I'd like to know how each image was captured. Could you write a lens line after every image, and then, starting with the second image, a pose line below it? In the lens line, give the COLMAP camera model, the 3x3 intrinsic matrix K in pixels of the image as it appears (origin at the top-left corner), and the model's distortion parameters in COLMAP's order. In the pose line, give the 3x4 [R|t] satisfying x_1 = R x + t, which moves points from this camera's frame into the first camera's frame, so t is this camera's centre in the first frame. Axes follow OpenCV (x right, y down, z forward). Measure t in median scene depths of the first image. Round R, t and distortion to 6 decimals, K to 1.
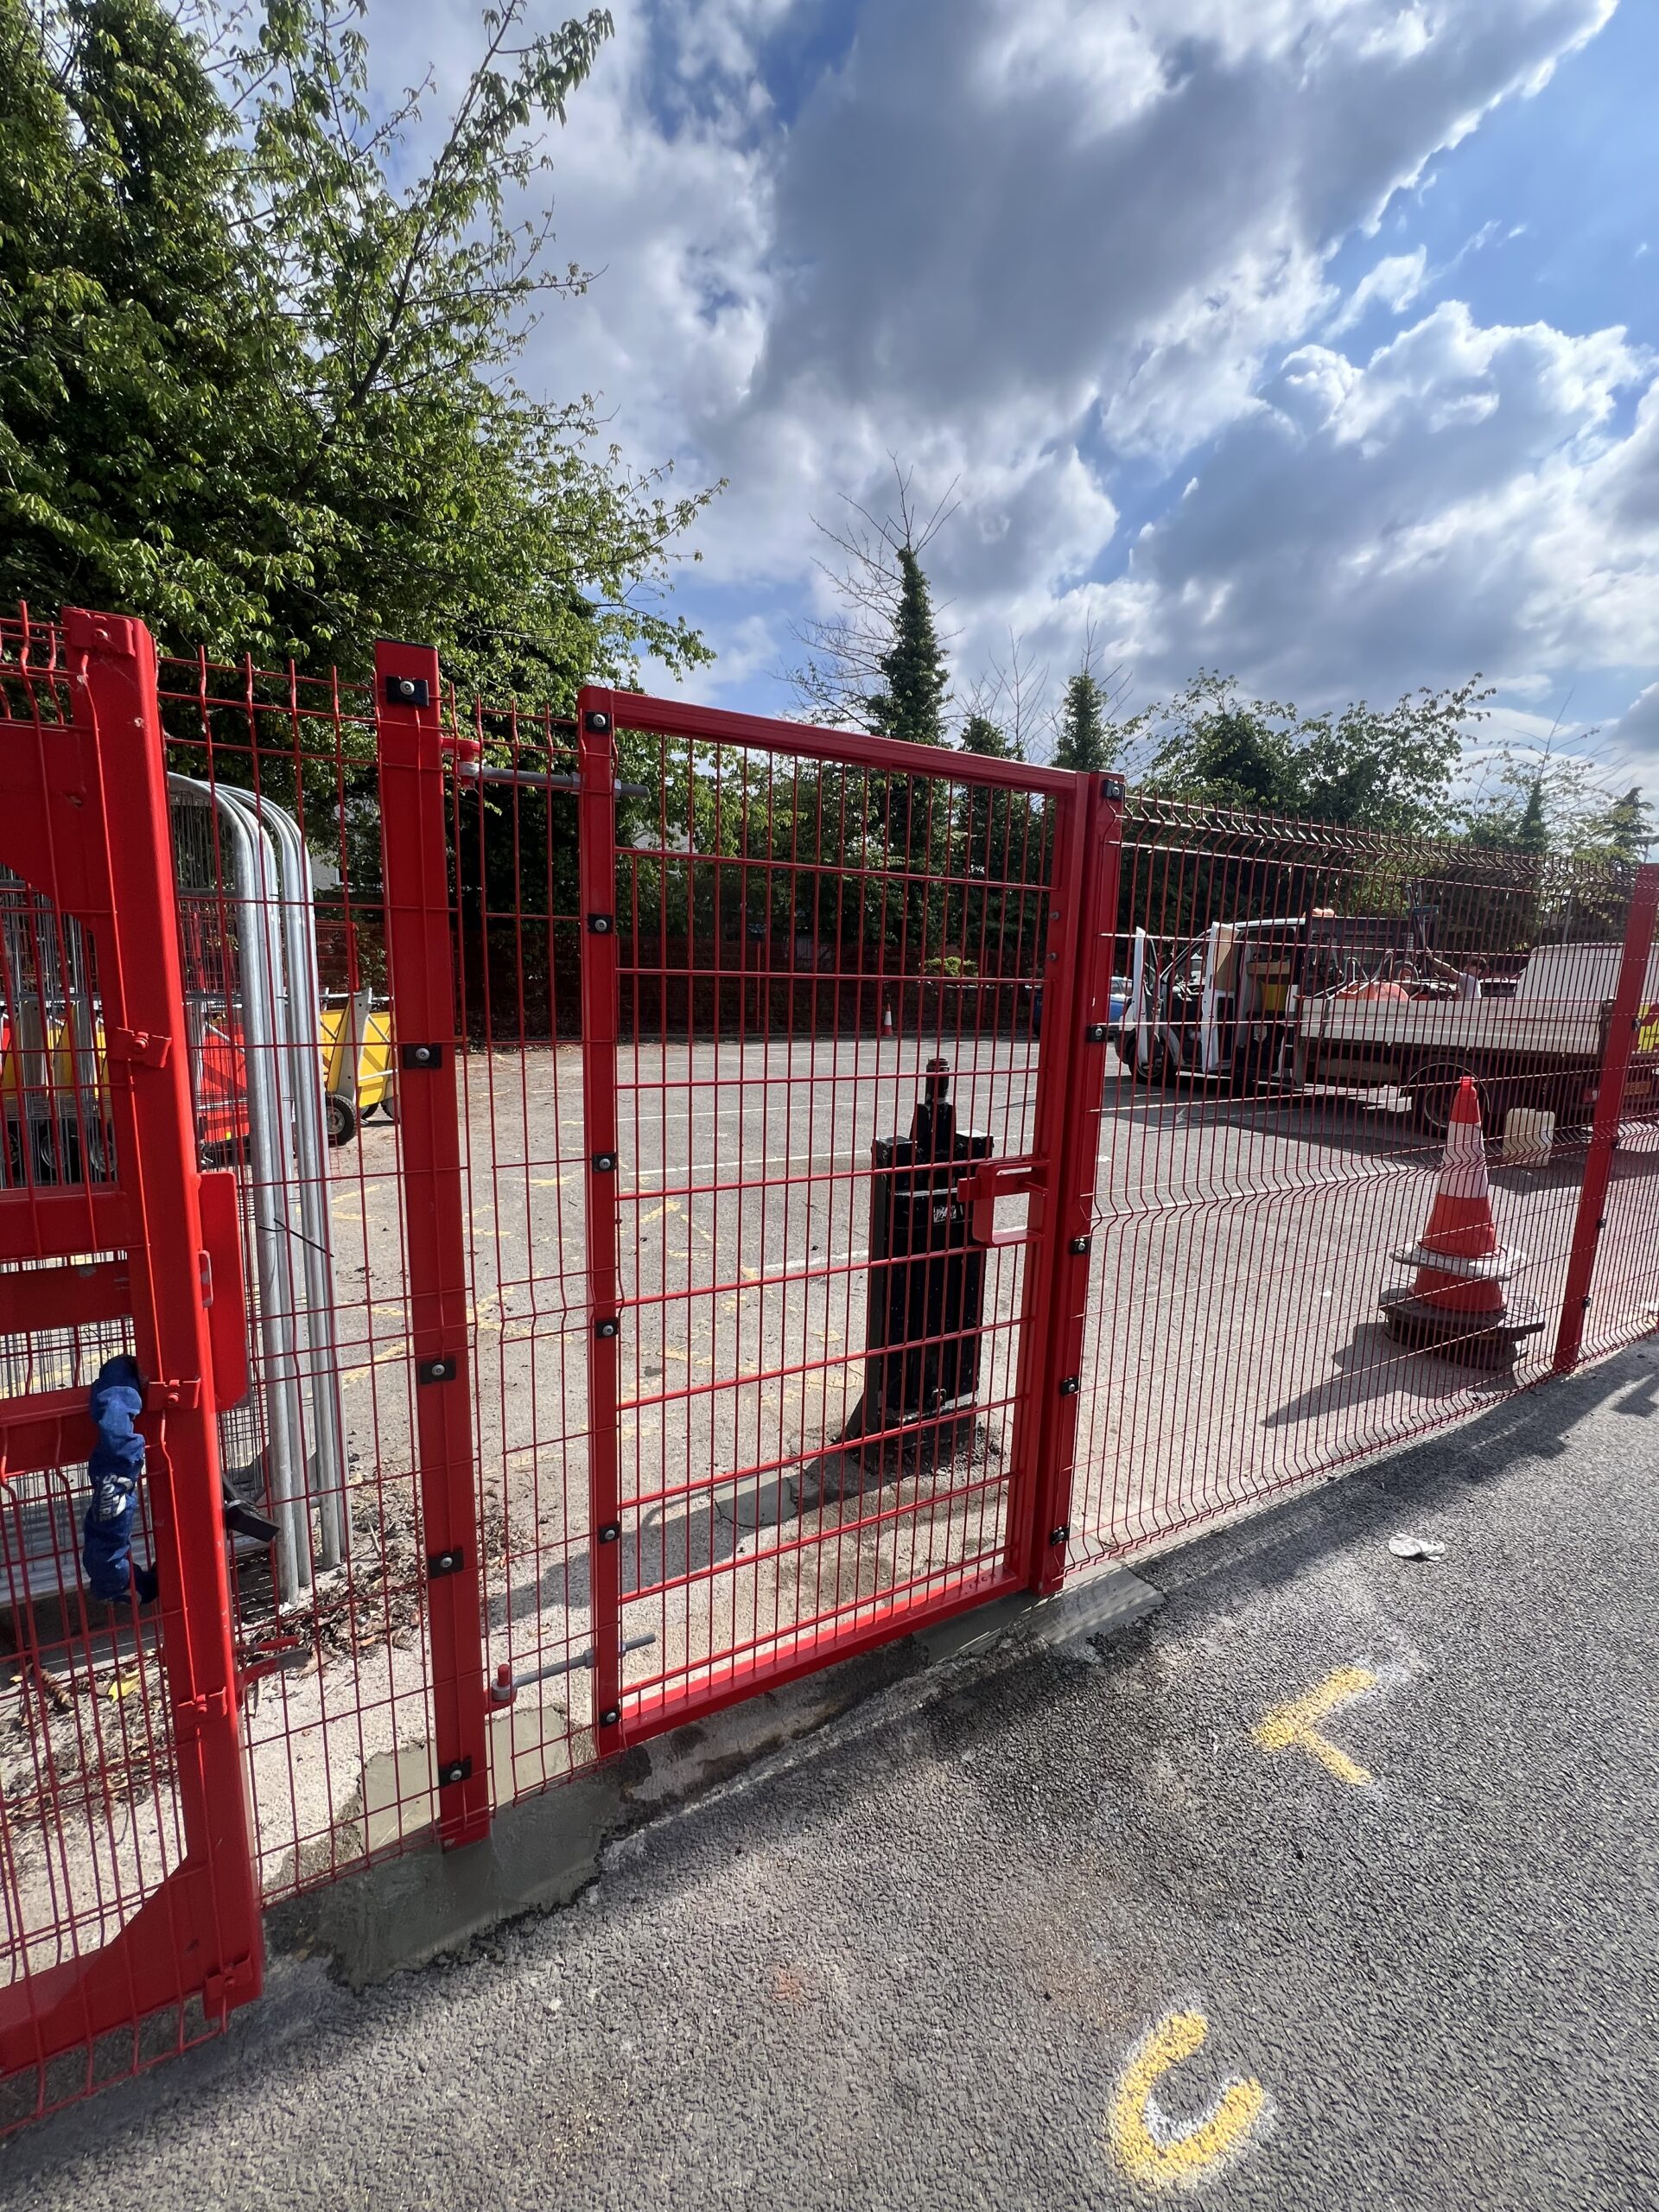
lens RADIAL K [[889.4, 0, 830.8], [0, 889.4, 1097.8], [0, 0, 1]] dist [-0.009581, 0.004070]
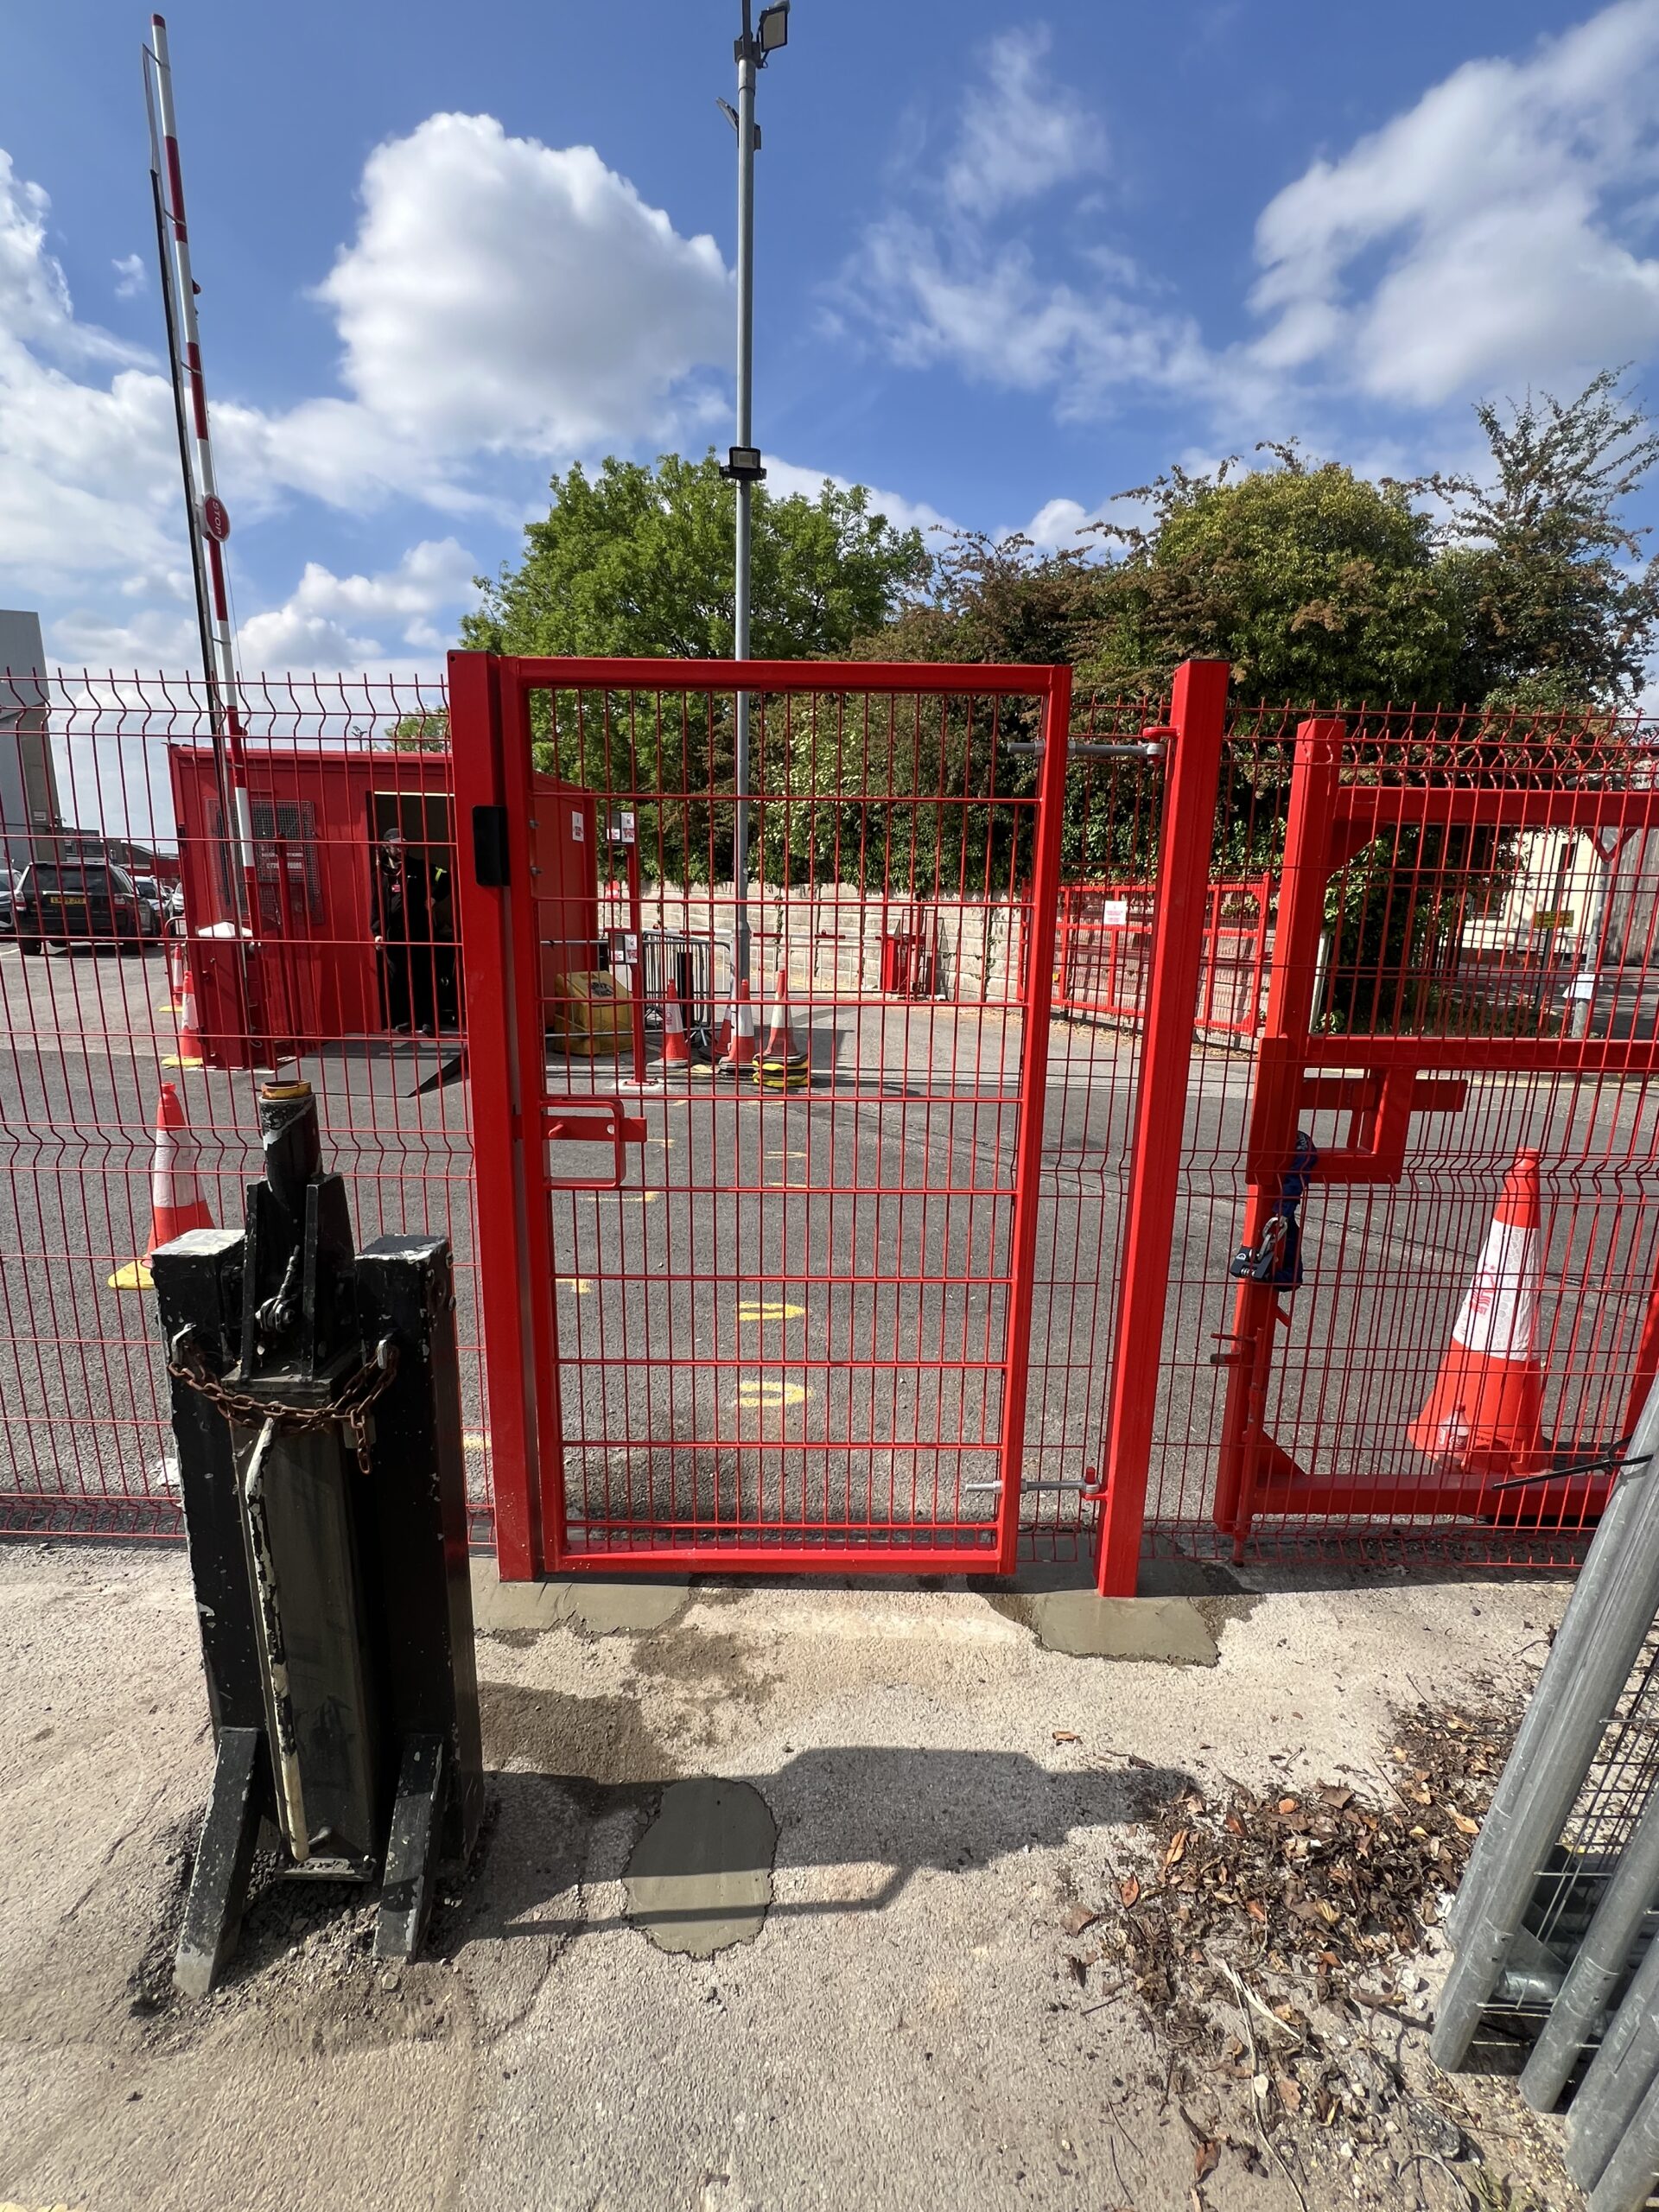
lens RADIAL K [[957.0, 0, 833.2], [0, 957.0, 1107.8], [0, 0, 1]] dist [0.000311, 0.000024]
pose [[-0.879522, -0.141416, 0.454360, -0.047211], [0.032164, 0.934971, 0.353263, -0.025613], [-0.474770, 0.325317, -0.817779, 0.169014]]
